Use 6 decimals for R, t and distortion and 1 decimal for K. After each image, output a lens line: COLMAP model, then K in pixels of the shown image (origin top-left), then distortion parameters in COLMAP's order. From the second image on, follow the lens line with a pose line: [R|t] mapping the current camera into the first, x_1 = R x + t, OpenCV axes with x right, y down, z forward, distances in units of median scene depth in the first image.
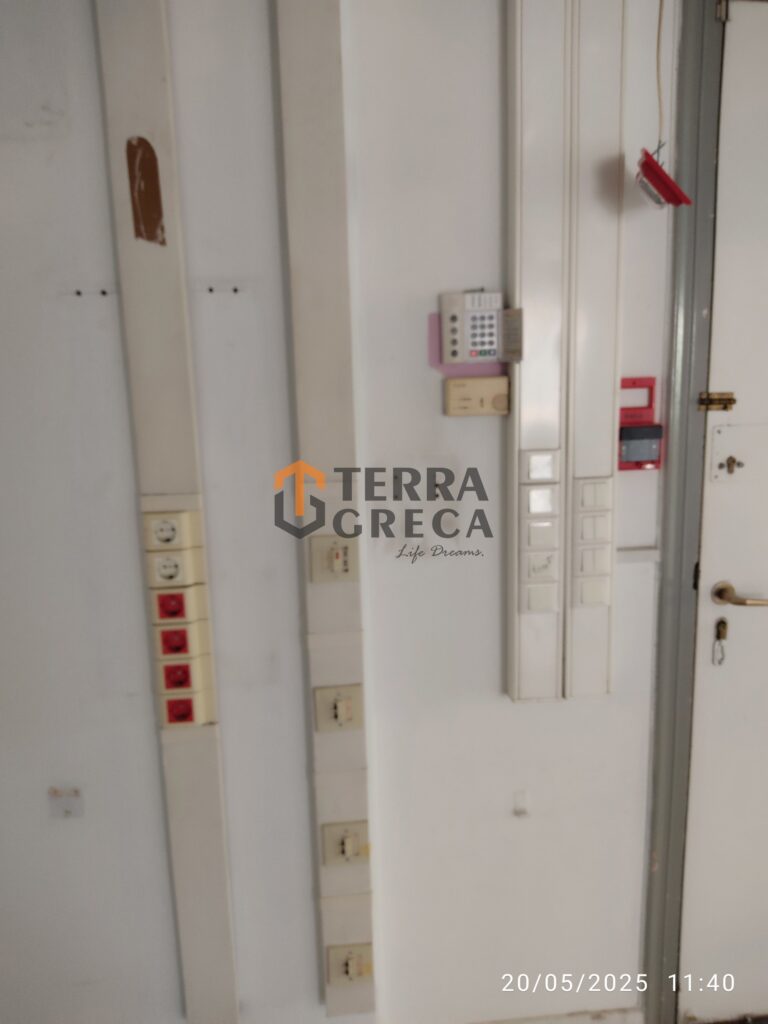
lens RADIAL K [[769.7, 0, 385.4], [0, 769.7, 513.7], [0, 0, 1]] dist [0.065351, -0.083099]
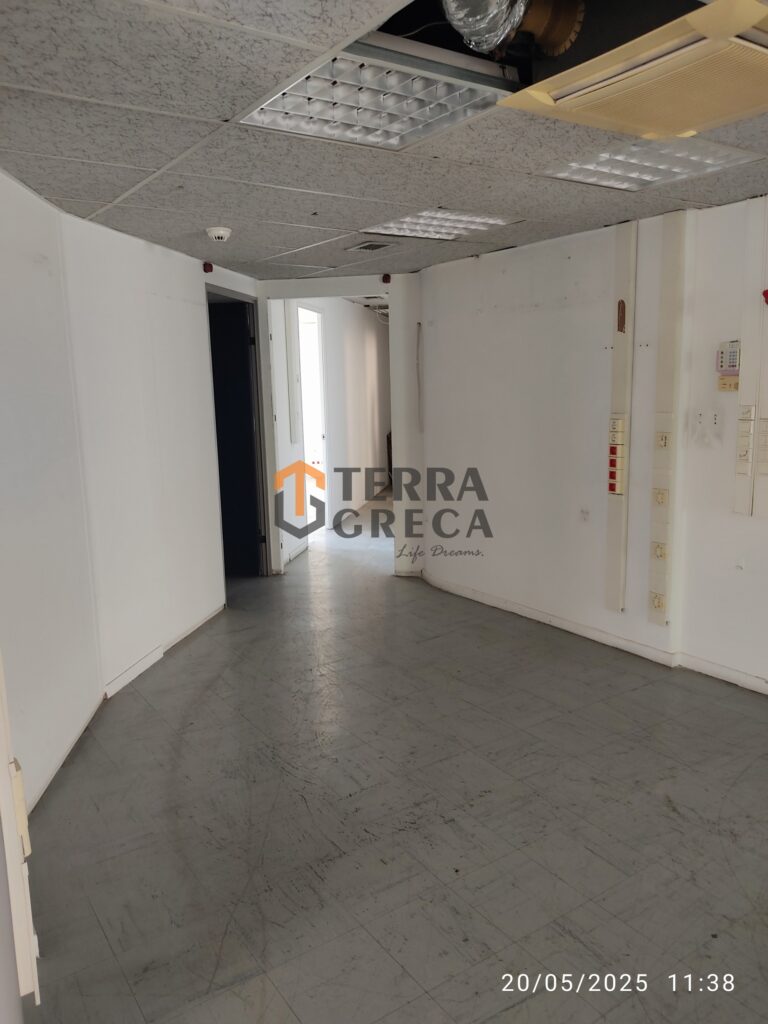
lens RADIAL K [[769.7, 0, 373.2], [0, 769.7, 517.3], [0, 0, 1]] dist [0.065351, -0.083099]
pose [[0.455032, 0.172011, -0.873704, 1.946944], [-0.159690, 0.981023, 0.109972, 0.187798], [0.876040, 0.089481, 0.473865, -1.211469]]
